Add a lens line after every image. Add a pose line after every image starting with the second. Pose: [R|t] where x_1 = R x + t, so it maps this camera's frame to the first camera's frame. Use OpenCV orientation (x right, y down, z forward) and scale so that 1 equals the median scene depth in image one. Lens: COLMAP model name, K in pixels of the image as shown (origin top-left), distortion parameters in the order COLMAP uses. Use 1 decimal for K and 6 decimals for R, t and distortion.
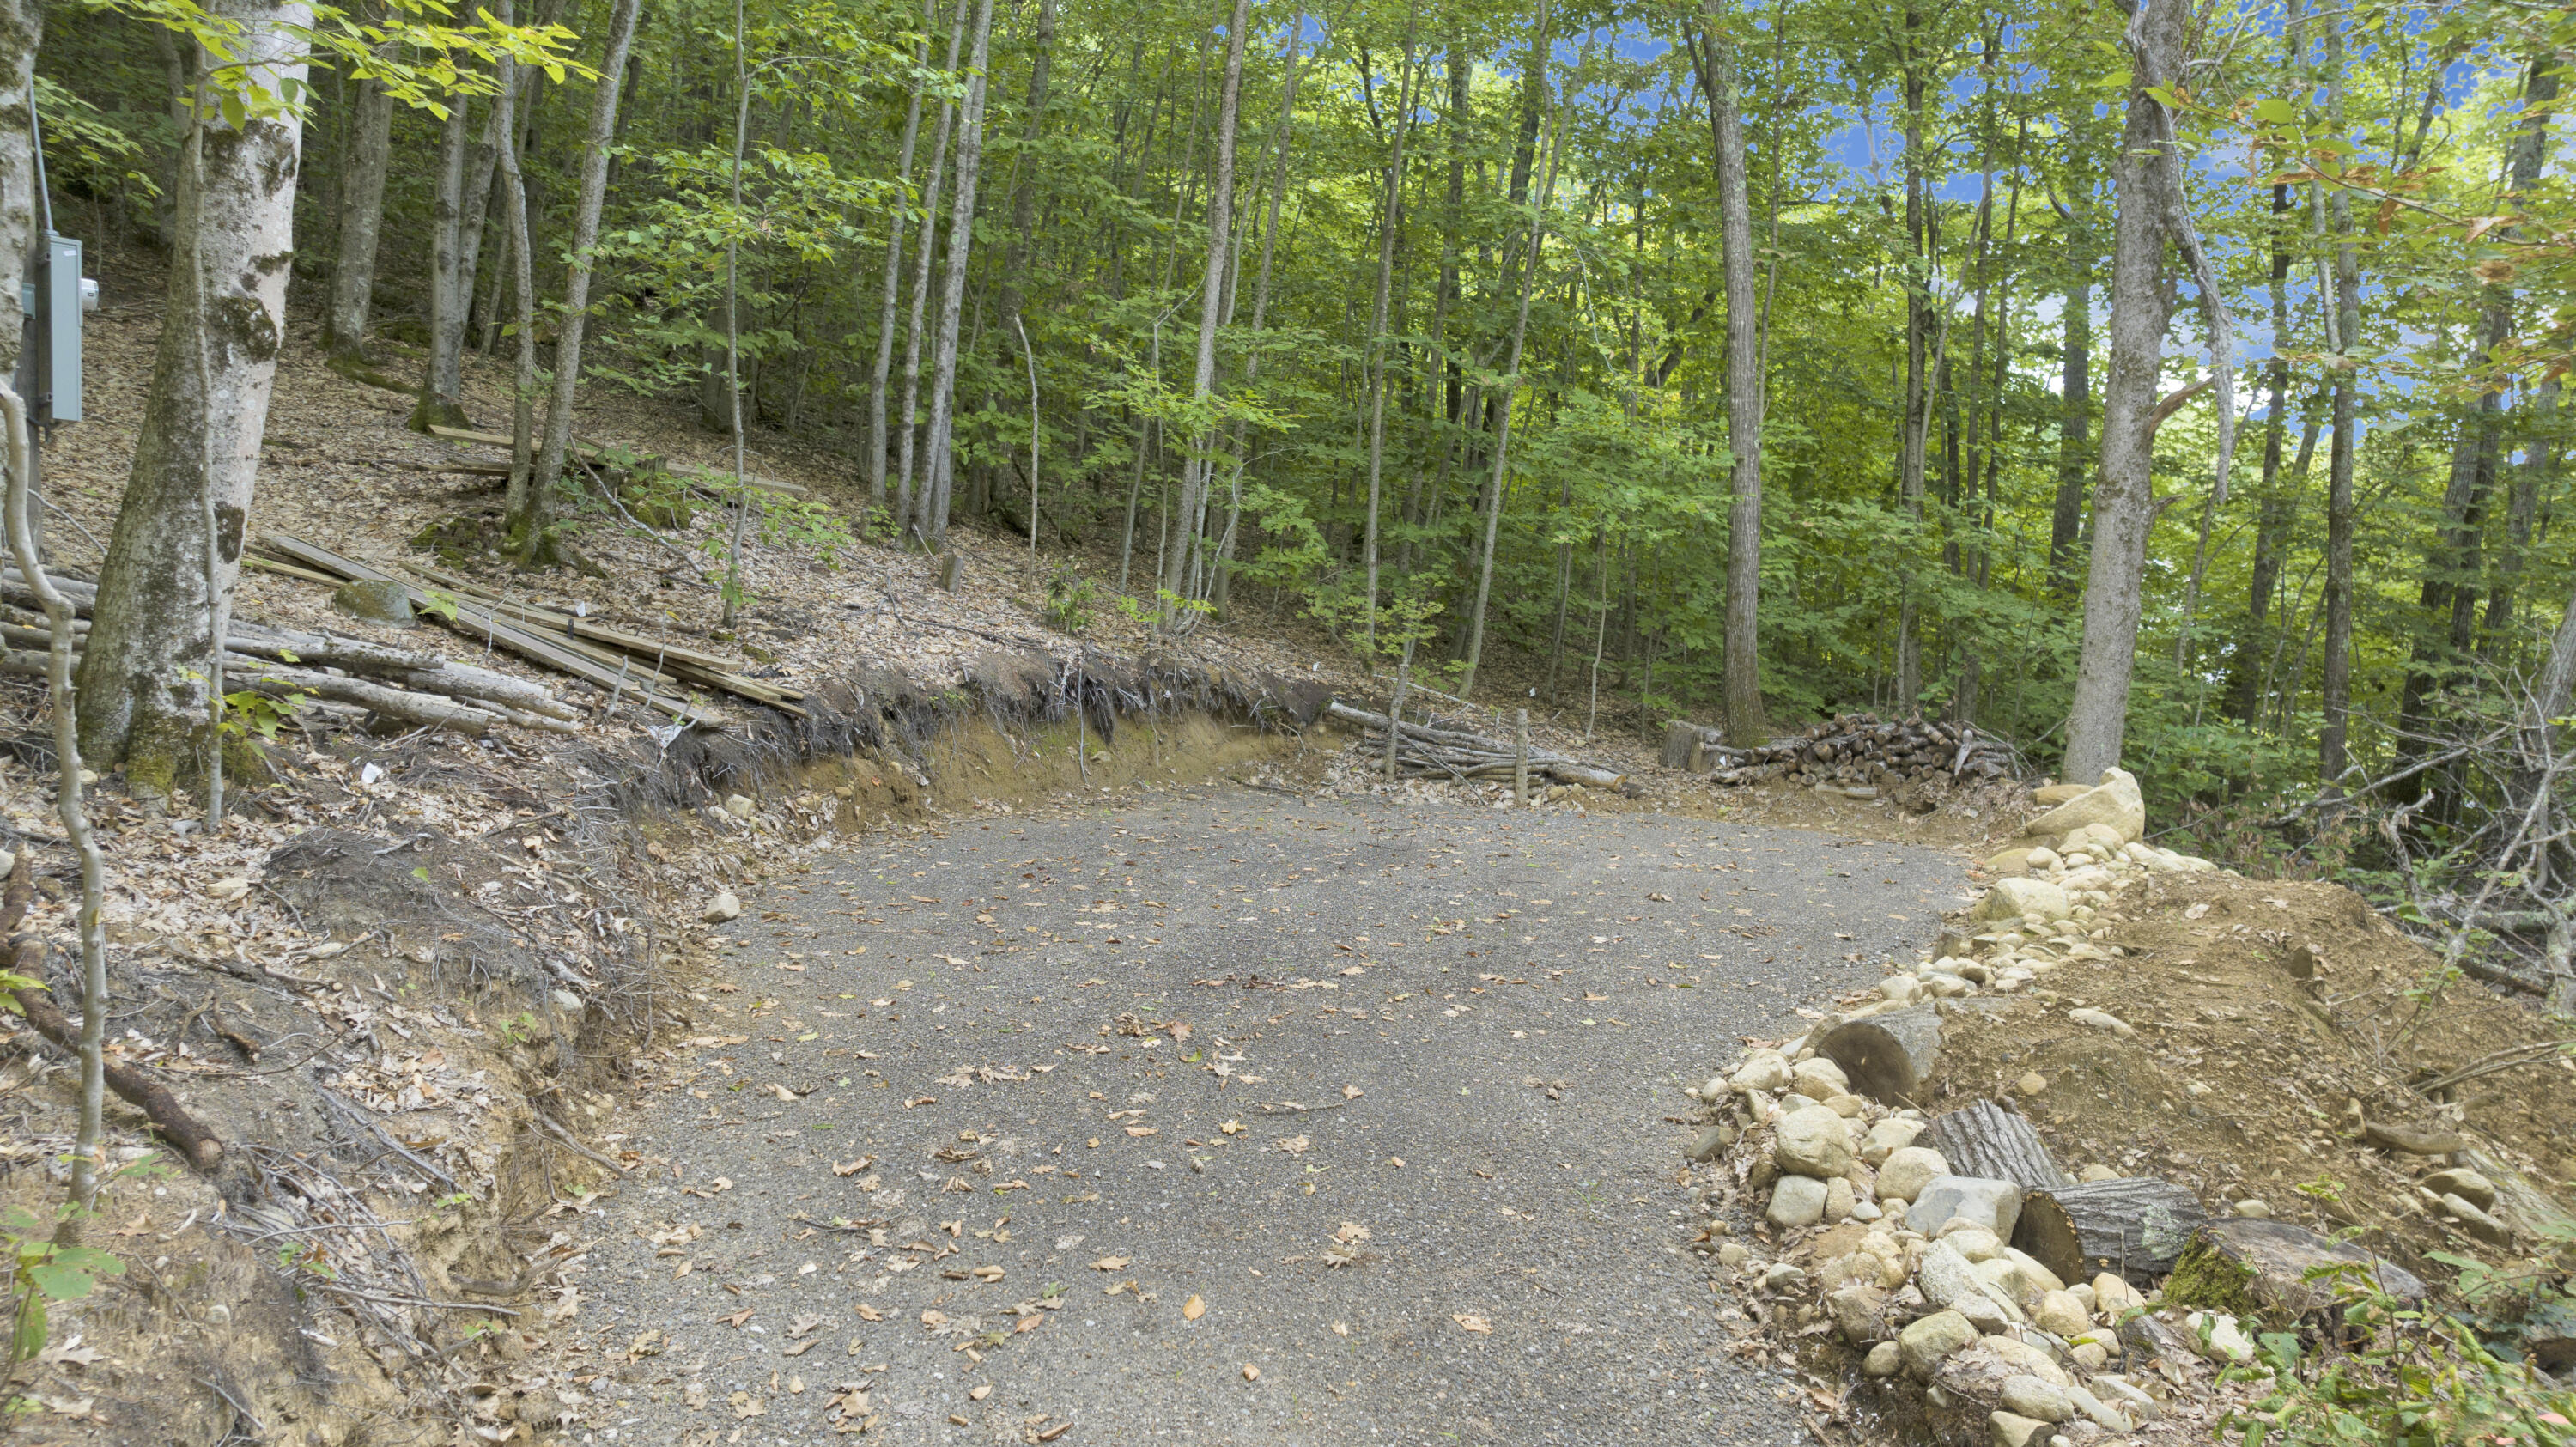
lens RADIAL K [[1836.4, 0, 1288.7], [0, 1836.4, 701.4], [0, 0, 1]] dist [-0.002982, 0.011319]
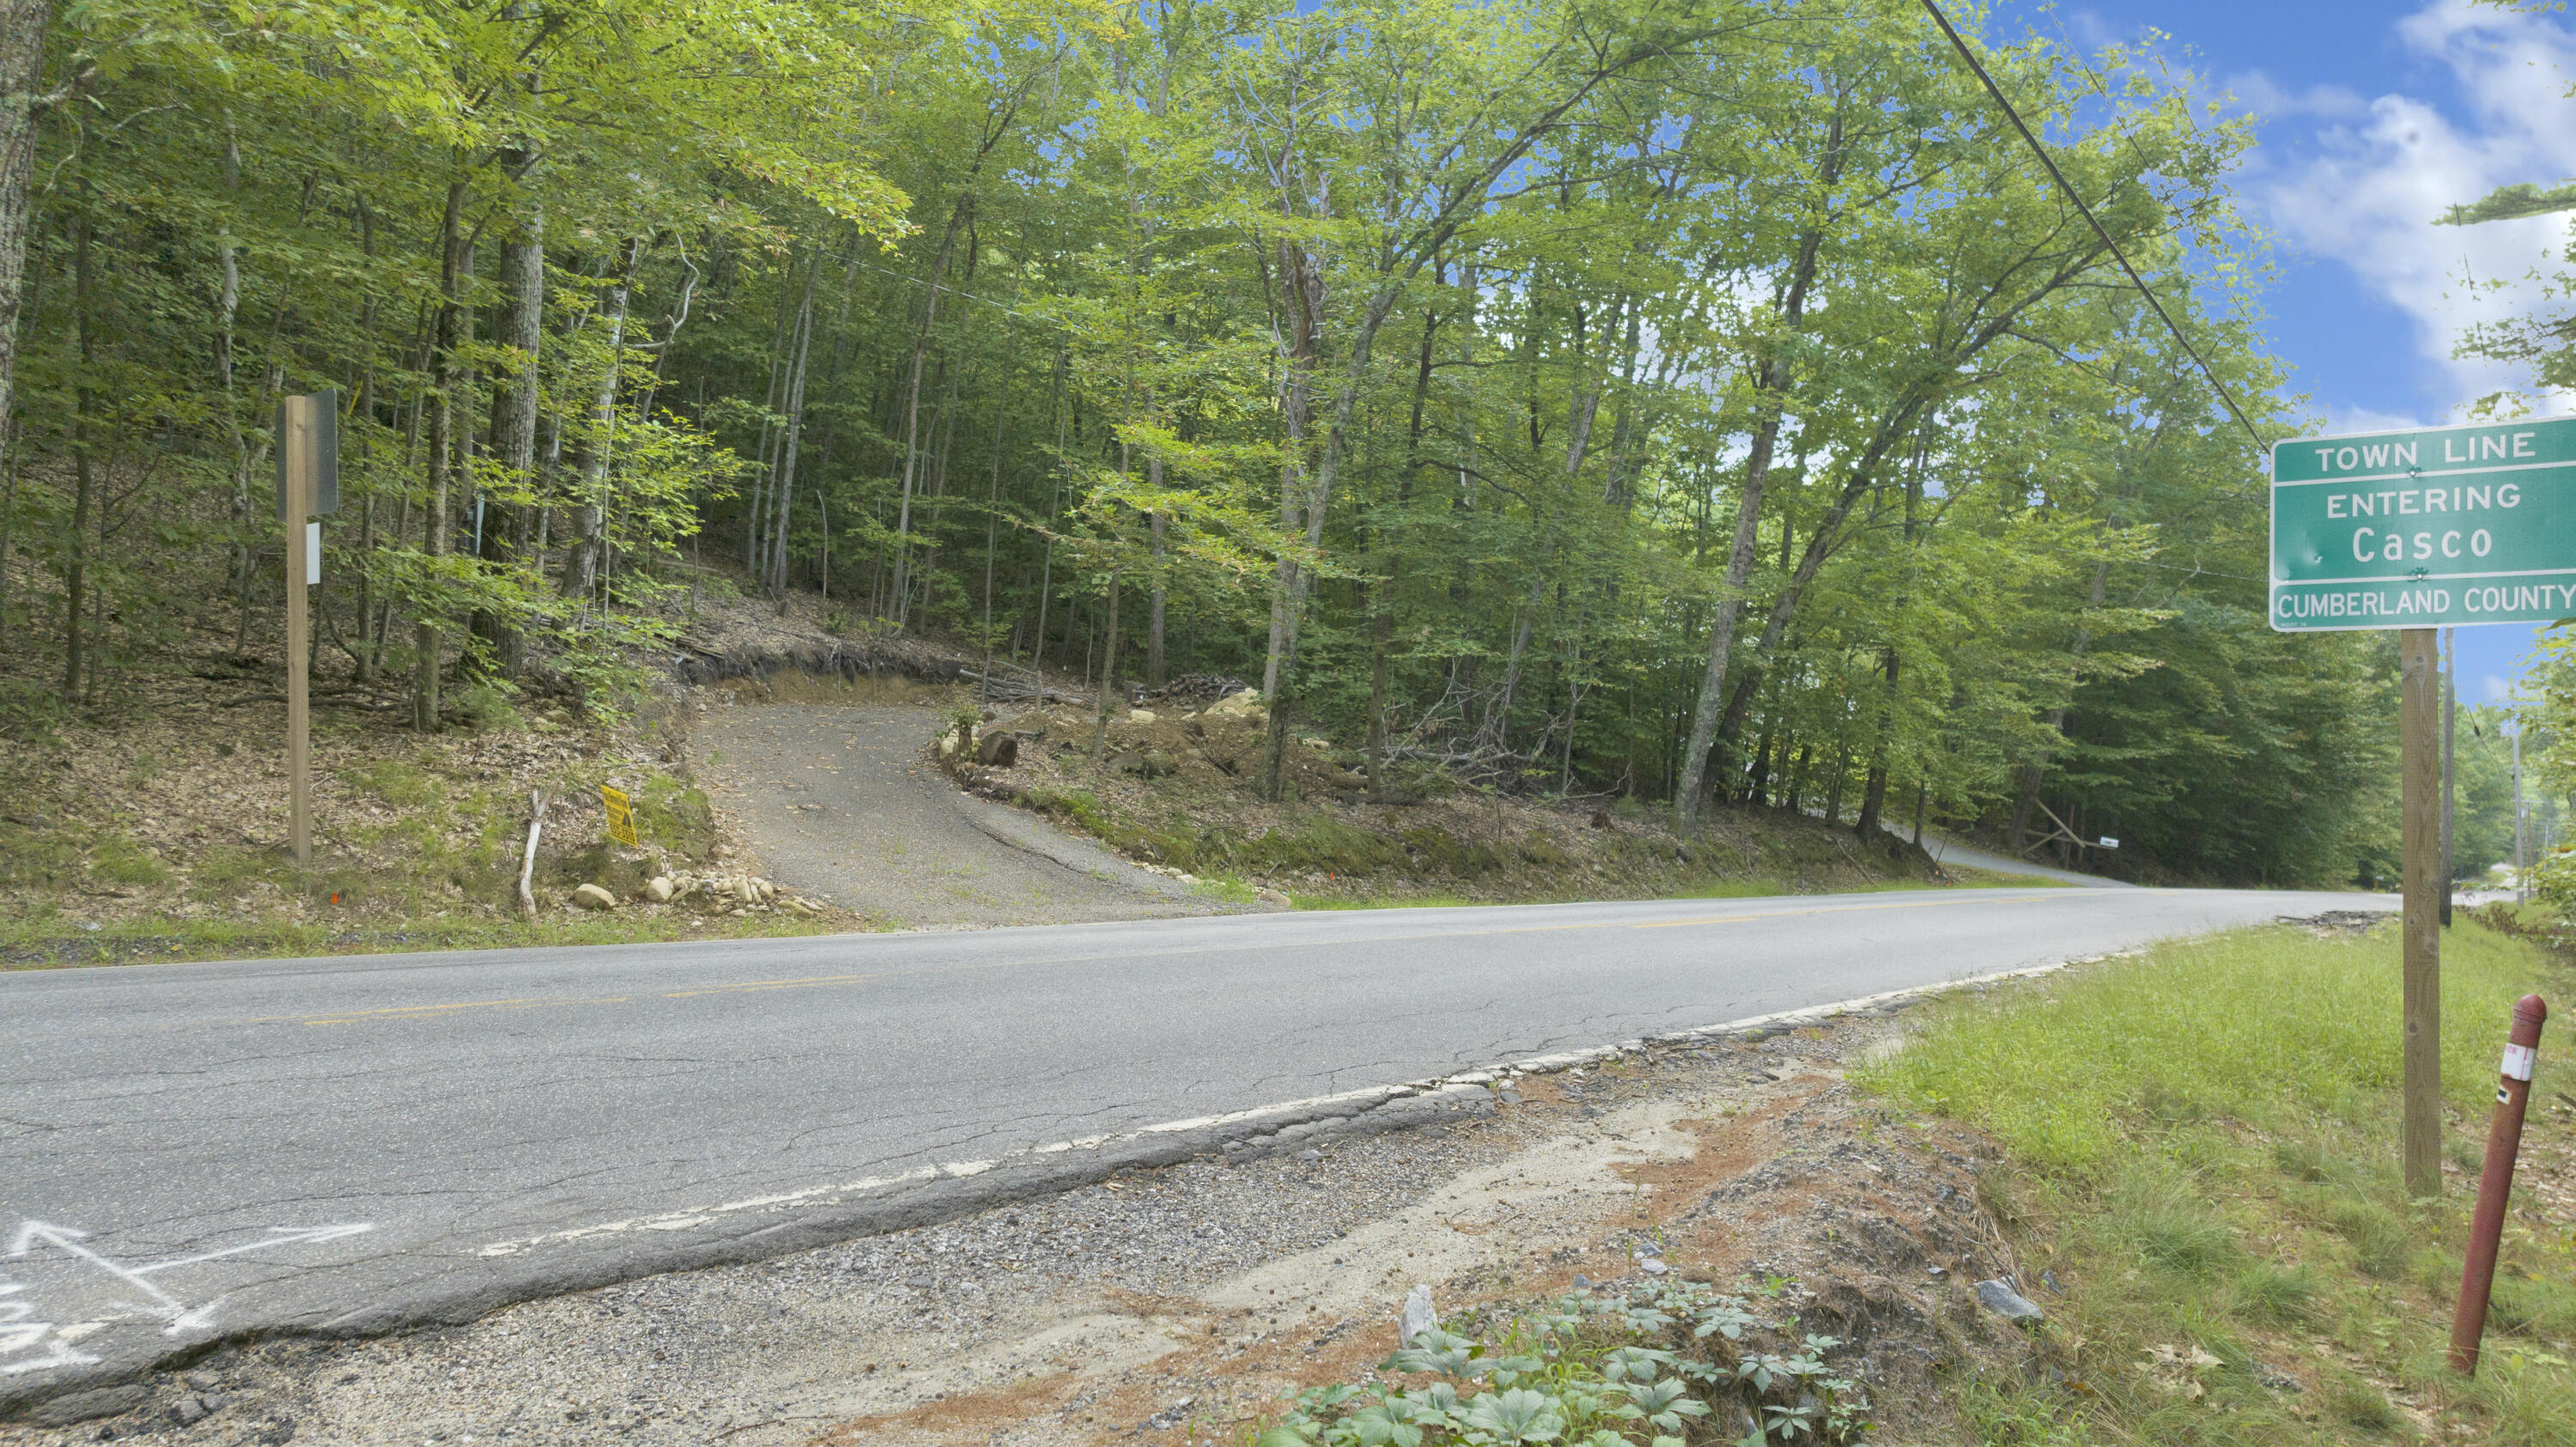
lens RADIAL K [[1836.4, 0, 1301.3], [0, 1836.4, 728.8], [0, 0, 1]] dist [-0.002982, 0.011319]
pose [[0.997456, 0.002033, 0.071261, 0.294423], [-0.000898, 0.999872, -0.015950, 0.114205], [-0.071285, 0.015846, 0.997330, -1.314587]]
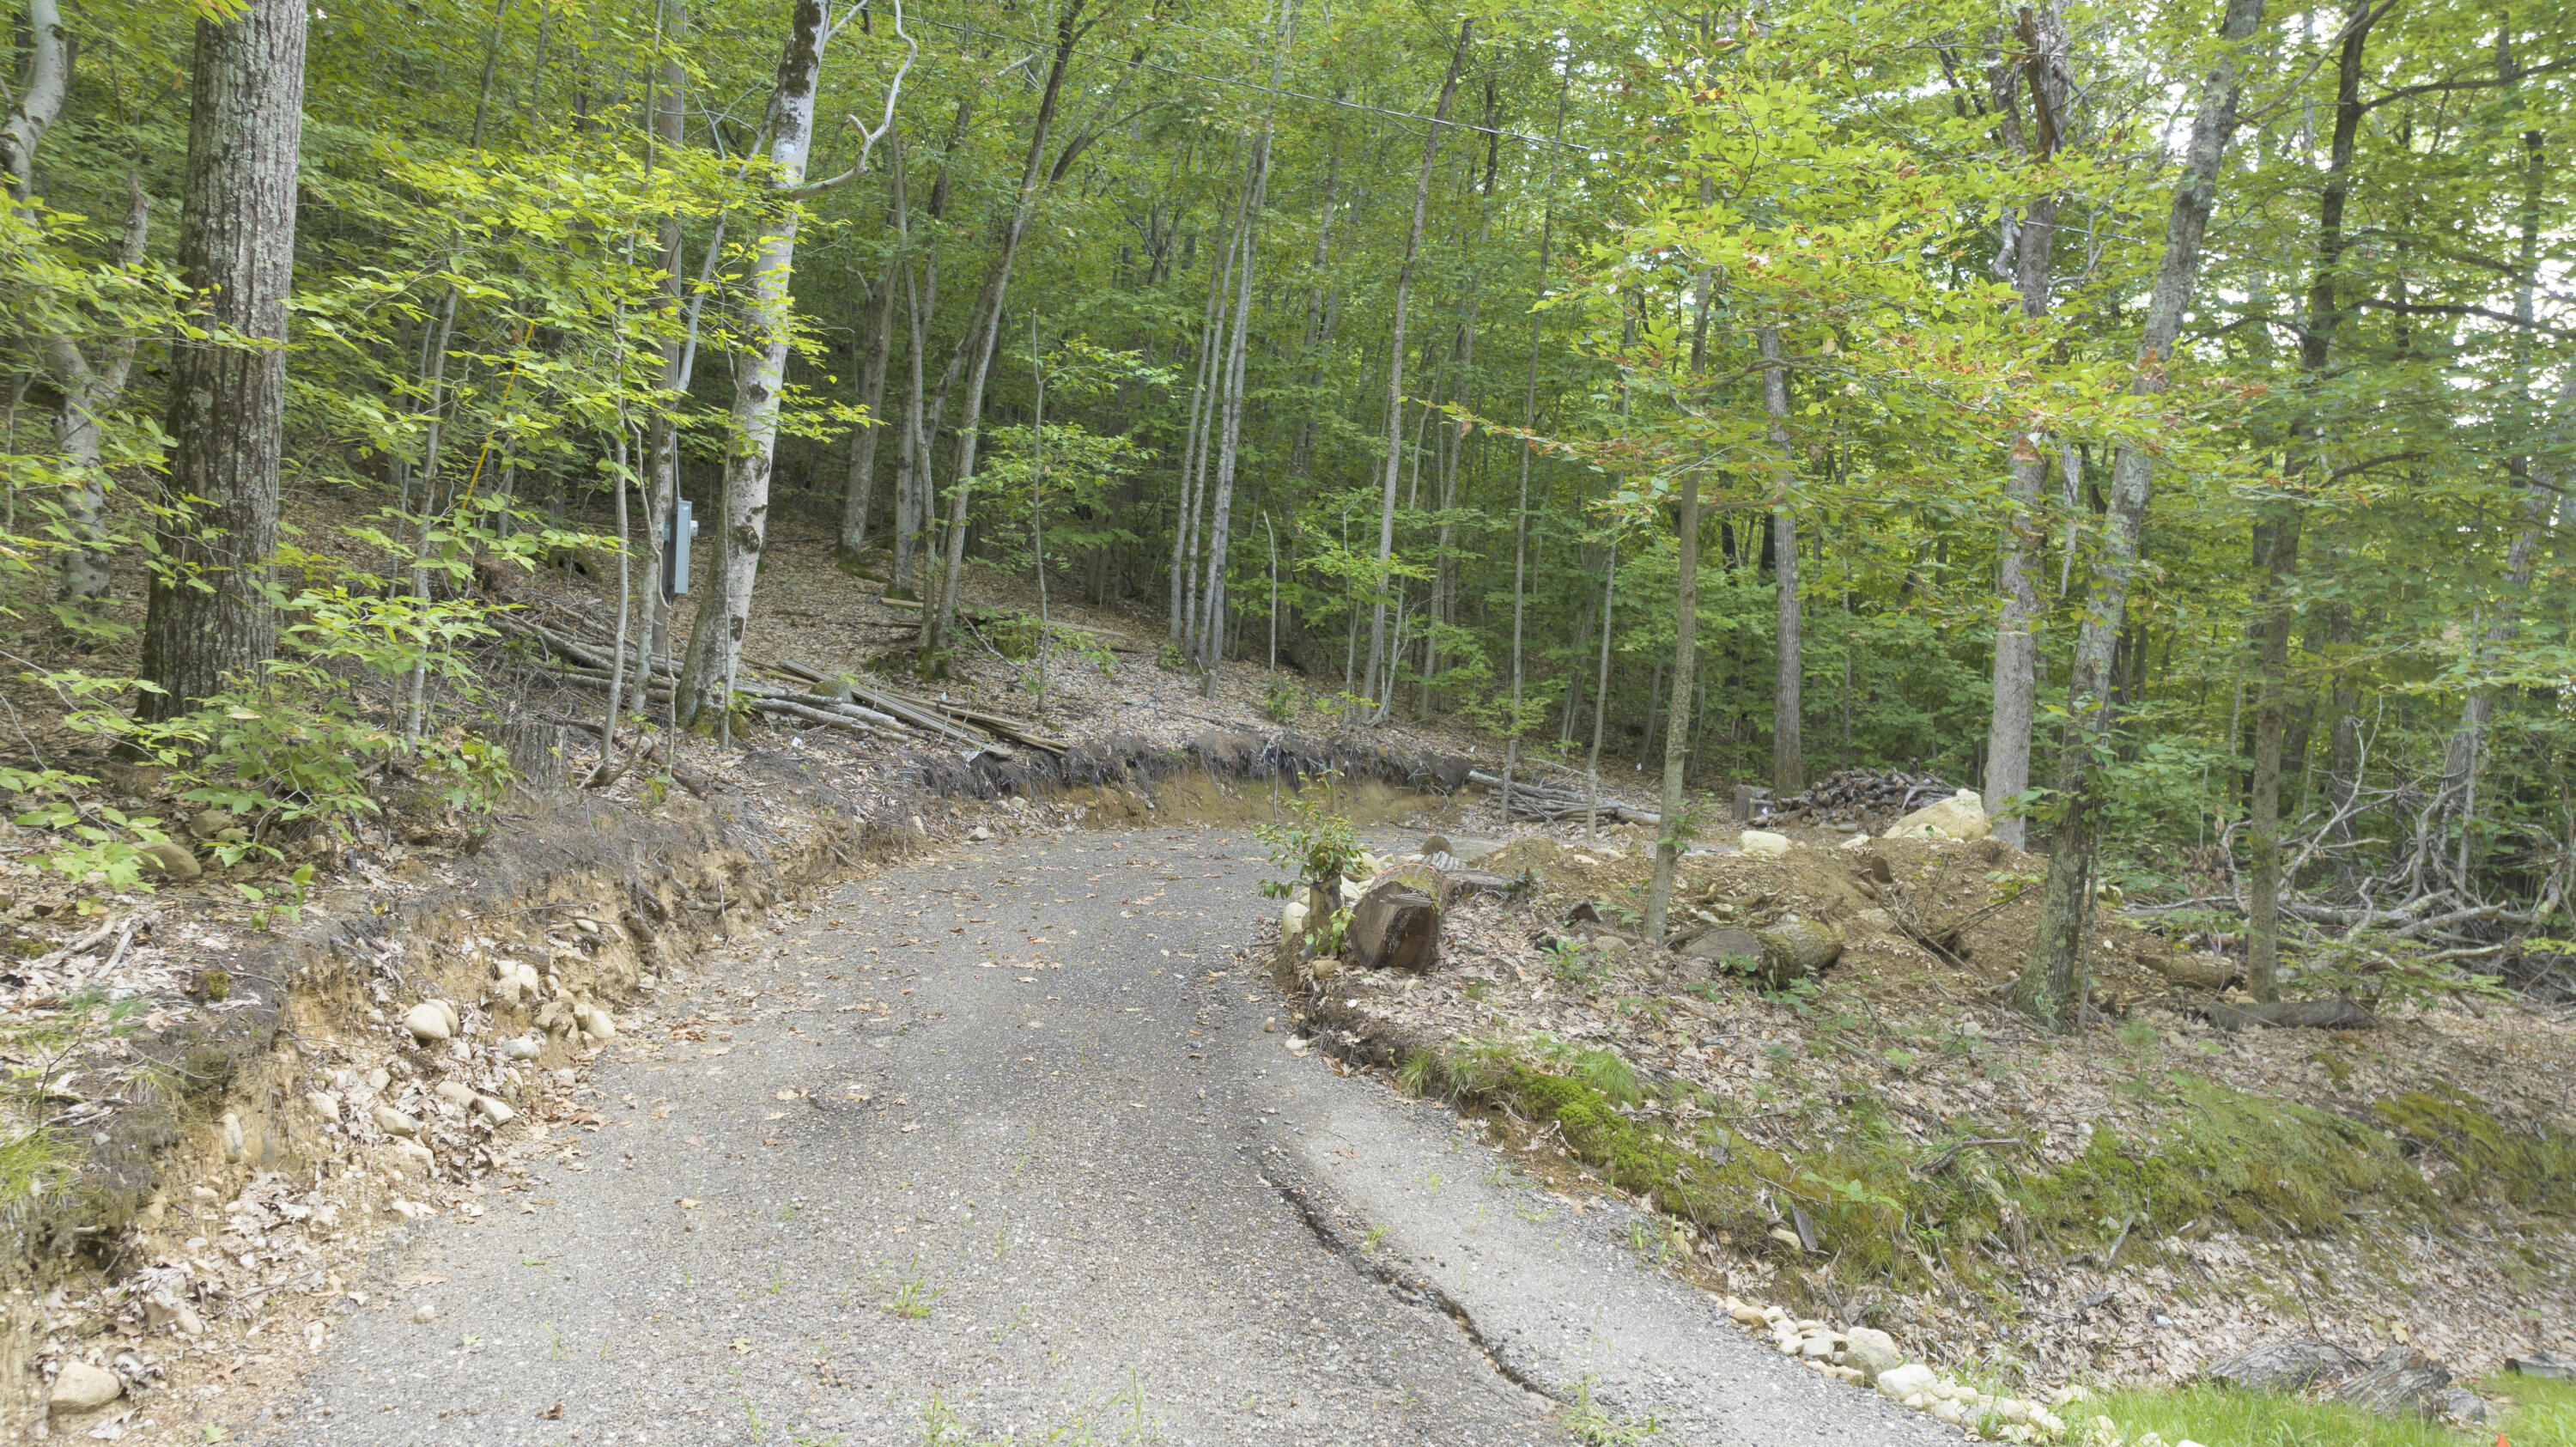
lens RADIAL K [[1836.4, 0, 1303.7], [0, 1836.4, 697.5], [0, 0, 1]] dist [-0.002982, 0.011319]
pose [[0.964927, -0.026706, -0.261155, 0.286698], [0.000020, 0.994820, -0.101657, 0.093374], [0.262517, 0.098086, 0.959929, -0.410612]]
